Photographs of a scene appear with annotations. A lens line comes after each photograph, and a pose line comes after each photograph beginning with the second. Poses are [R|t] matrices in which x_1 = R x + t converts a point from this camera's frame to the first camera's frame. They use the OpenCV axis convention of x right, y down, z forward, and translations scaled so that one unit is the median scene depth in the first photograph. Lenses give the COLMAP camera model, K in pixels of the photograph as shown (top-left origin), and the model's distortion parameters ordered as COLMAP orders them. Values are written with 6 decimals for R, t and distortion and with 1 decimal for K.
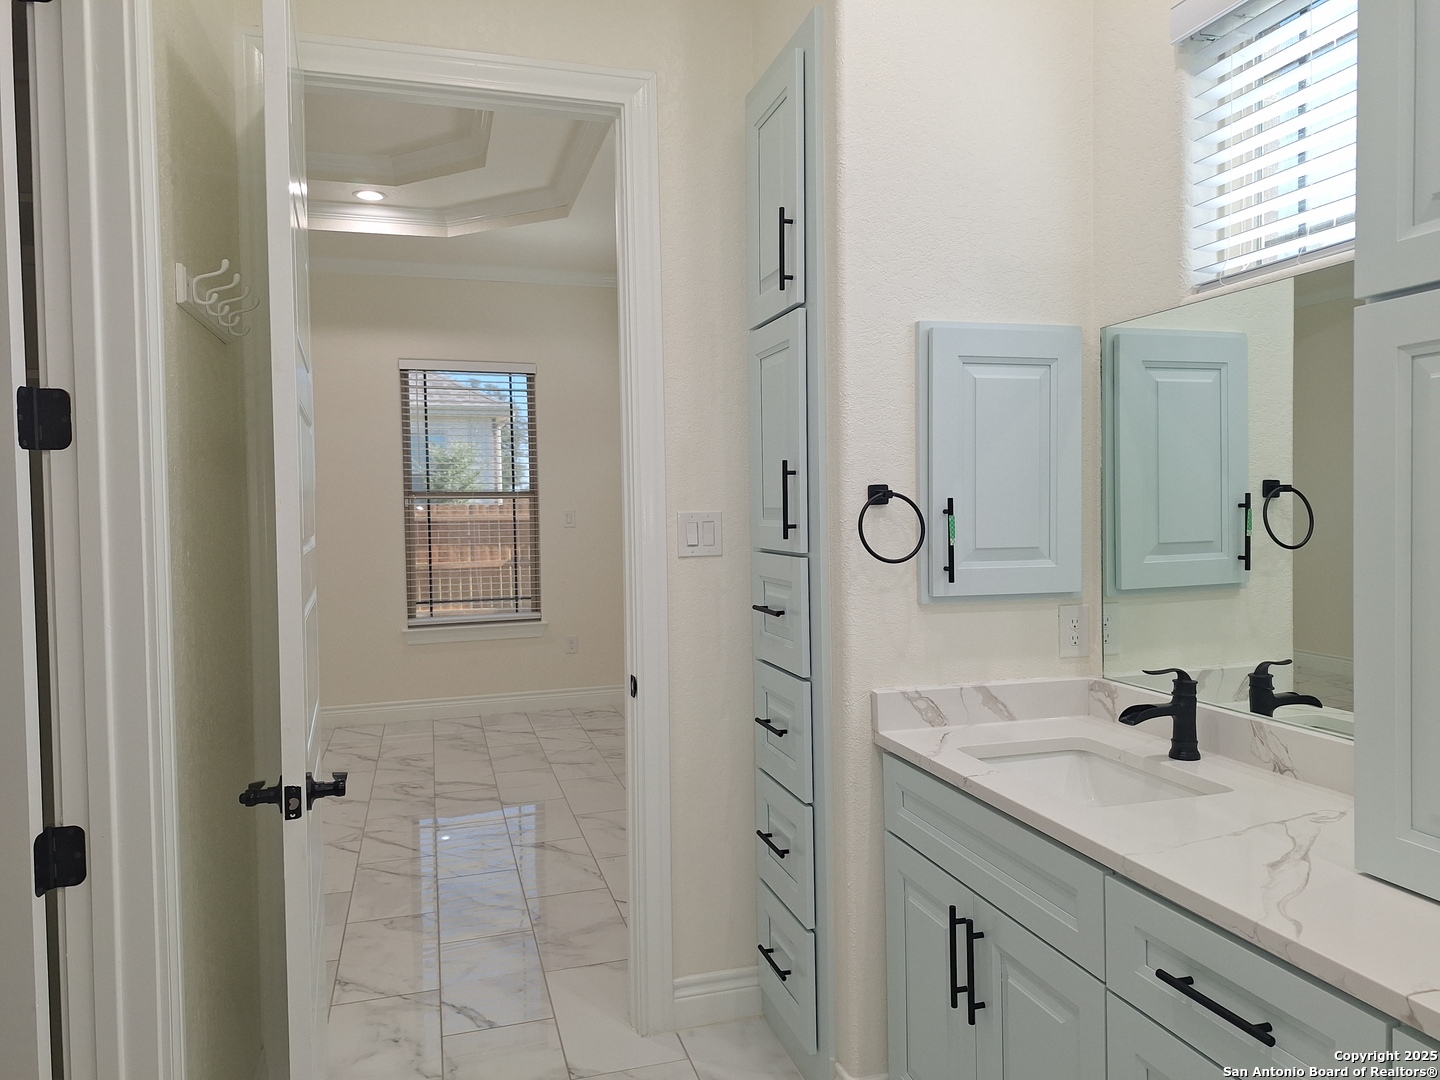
lens RADIAL K [[1024.2, 0, 720.0], [0, 1024.2, 540.0], [0, 0, 1]] dist [0.096795, -0.128077]
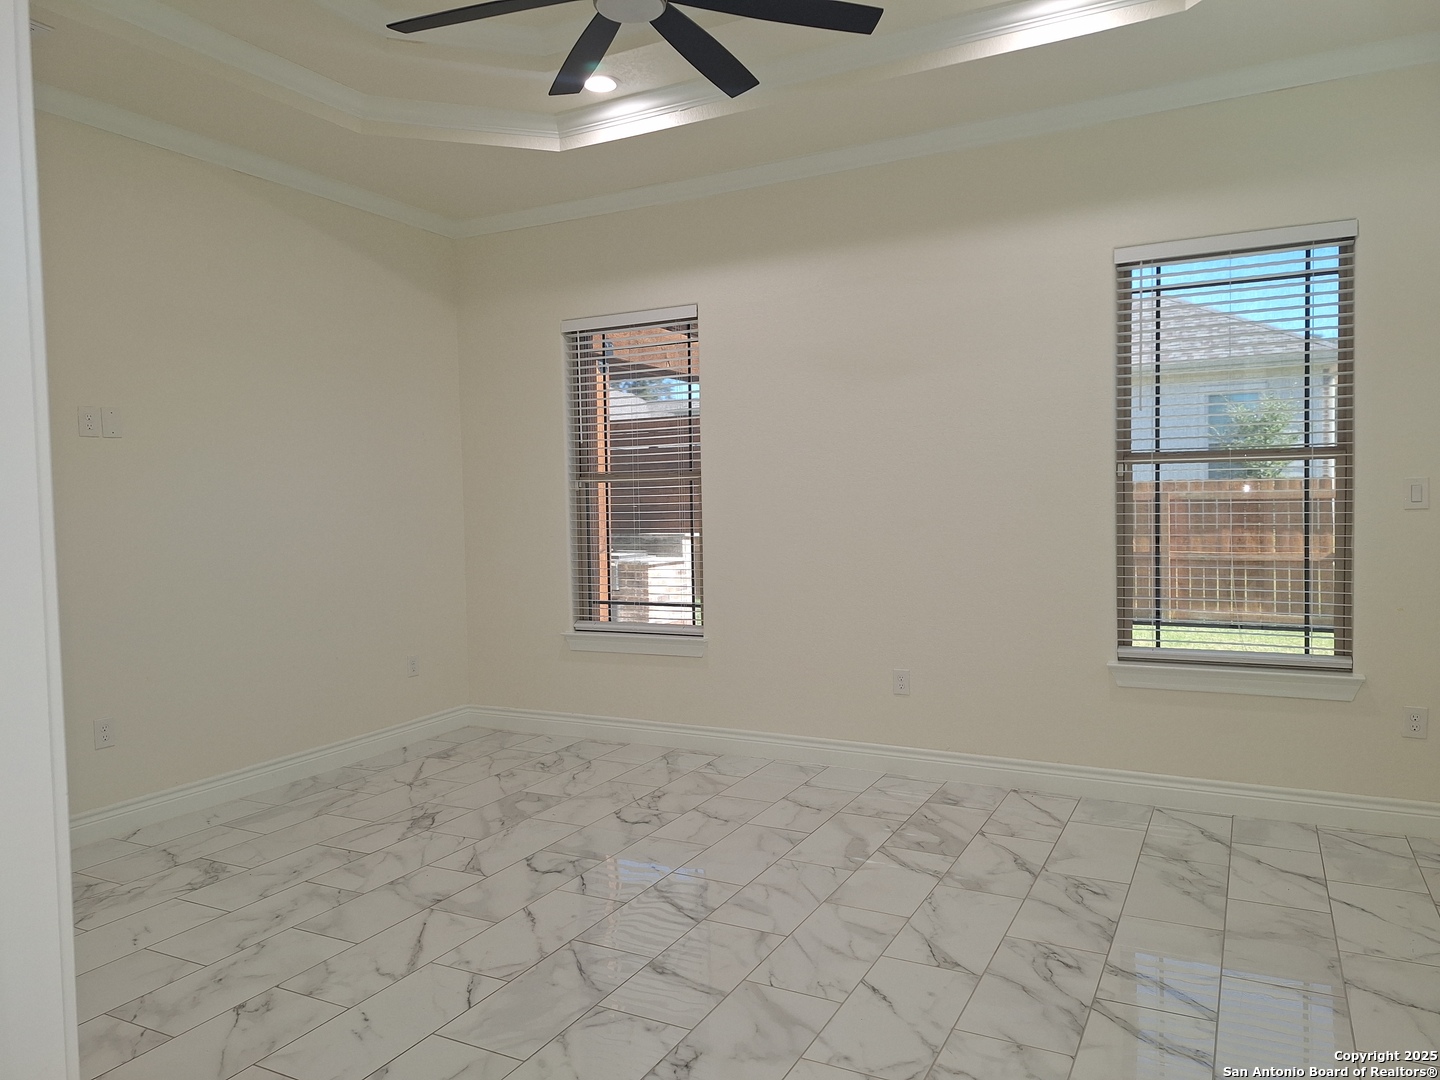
lens RADIAL K [[1024.2, 0, 720.0], [0, 1024.2, 540.0], [0, 0, 1]] dist [0.096795, -0.128077]
pose [[0.730884, 0.032261, -0.681738, -0.039453], [-0.018095, 0.999447, 0.027897, -0.005210], [0.682261, -0.008053, 0.731064, 0.344041]]
